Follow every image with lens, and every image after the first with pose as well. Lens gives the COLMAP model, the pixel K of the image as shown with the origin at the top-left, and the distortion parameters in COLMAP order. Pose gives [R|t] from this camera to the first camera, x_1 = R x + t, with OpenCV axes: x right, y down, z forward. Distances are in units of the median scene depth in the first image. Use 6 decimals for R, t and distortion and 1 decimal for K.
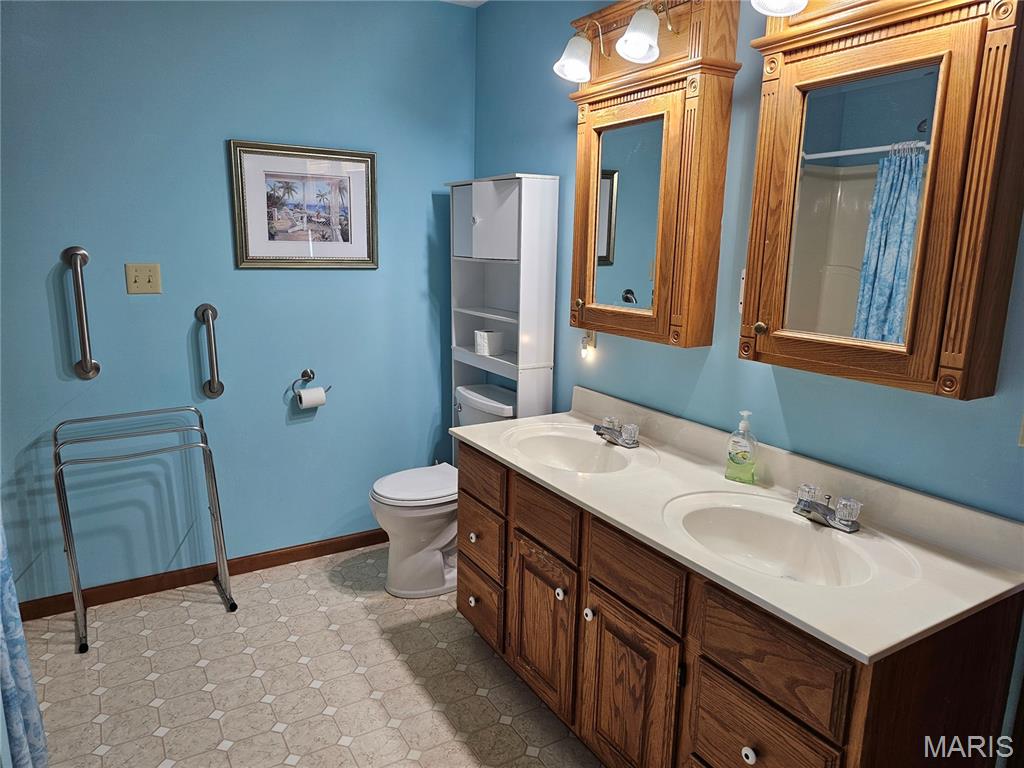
lens RADIAL K [[682.0, 0, 512.0], [0, 682.0, 384.0], [0, 0, 1]] dist [0.028893, -0.036669]
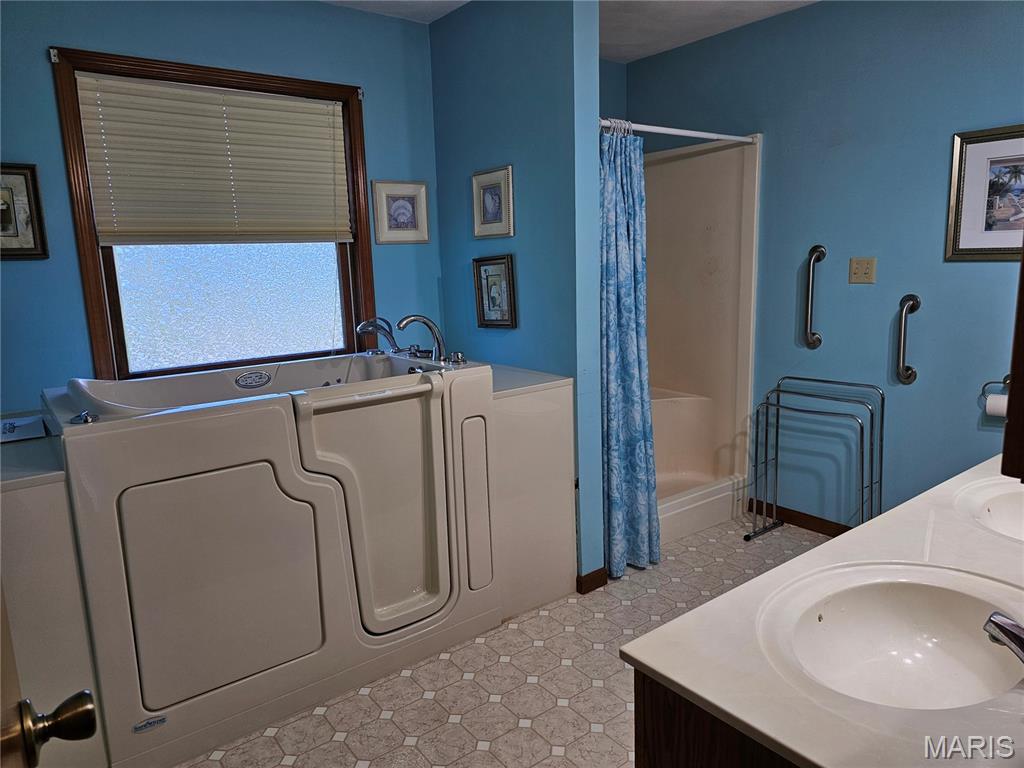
lens RADIAL K [[682.0, 0, 512.0], [0, 682.0, 384.0], [0, 0, 1]] dist [0.028893, -0.036669]
pose [[0.109352, 0.166174, -0.980014, 0.540452], [-0.166440, 0.975068, 0.146764, -0.034325], [0.979969, 0.147065, 0.134284, 0.266782]]
